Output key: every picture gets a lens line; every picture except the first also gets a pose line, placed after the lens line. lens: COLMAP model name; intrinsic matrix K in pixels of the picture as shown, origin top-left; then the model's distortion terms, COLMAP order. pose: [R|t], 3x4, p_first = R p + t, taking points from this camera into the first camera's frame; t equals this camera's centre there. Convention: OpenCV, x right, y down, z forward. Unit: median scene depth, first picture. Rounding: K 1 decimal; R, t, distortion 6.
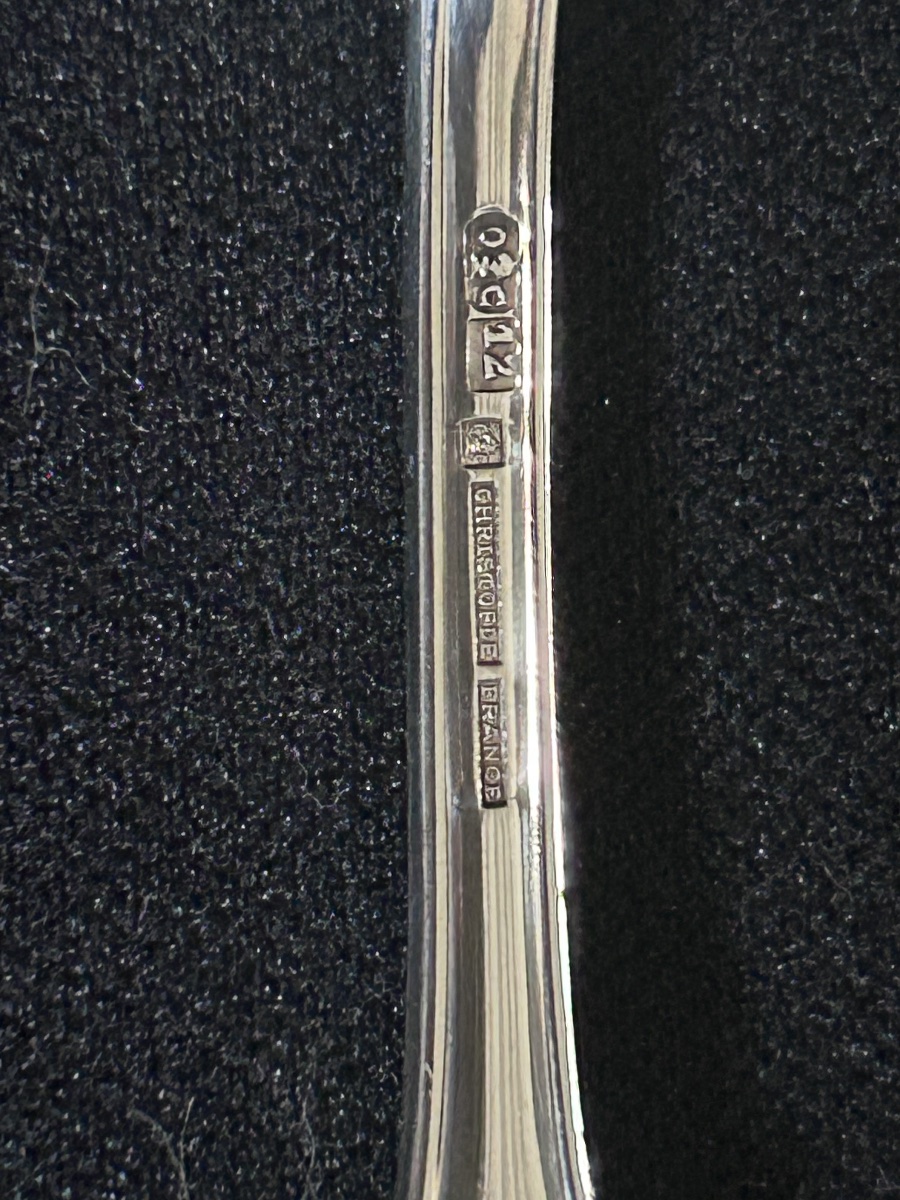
lens RADIAL K [[5278.4, 0, 450.0], [0, 5278.4, 600.0], [0, 0, 1]] dist [0.000825, 5.546112]
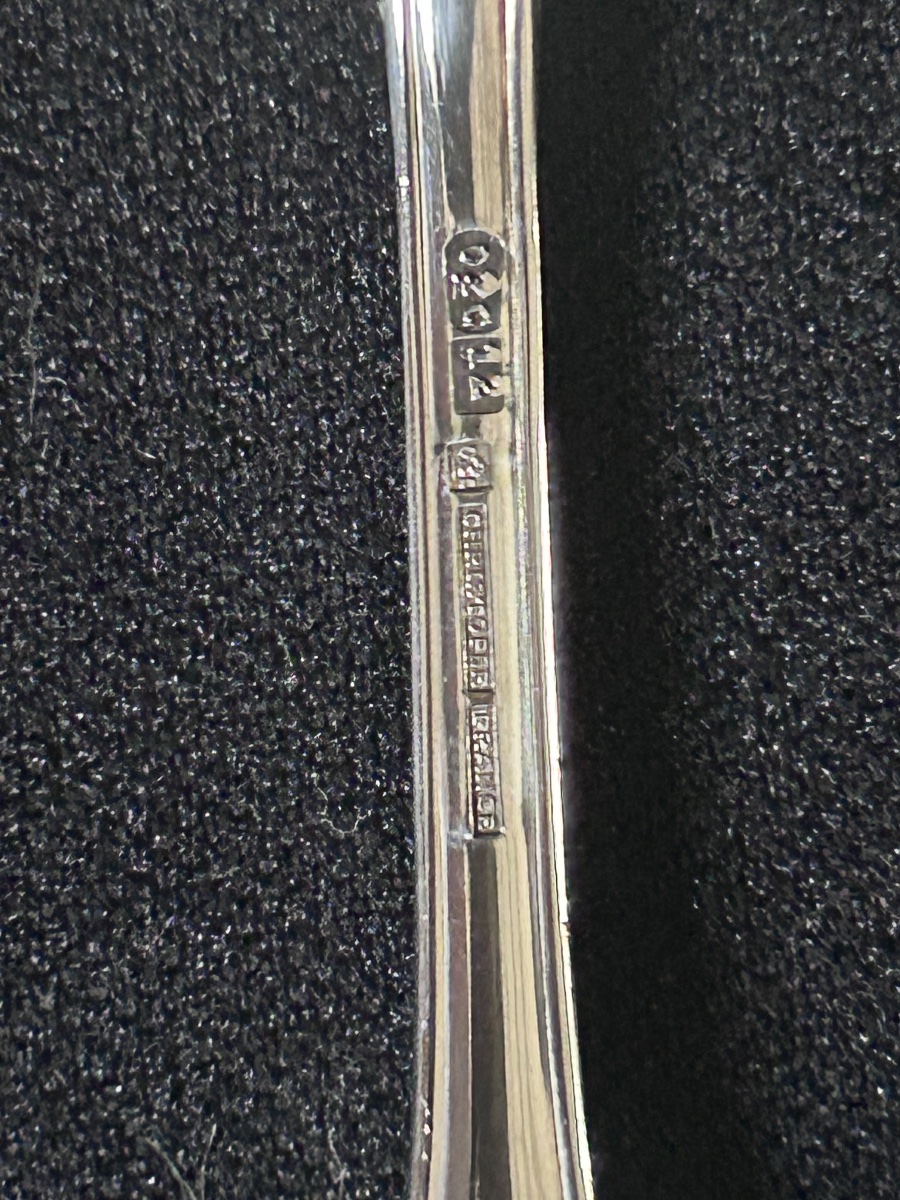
lens RADIAL K [[5278.4, 0, 450.0], [0, 5278.4, 600.0], [0, 0, 1]] dist [0.000825, 5.546112]
pose [[0.949086, -0.001033, -0.315016, 0.310364], [0.012161, 0.999369, 0.033363, -0.037692], [0.314783, -0.035495, 0.948500, 0.069642]]
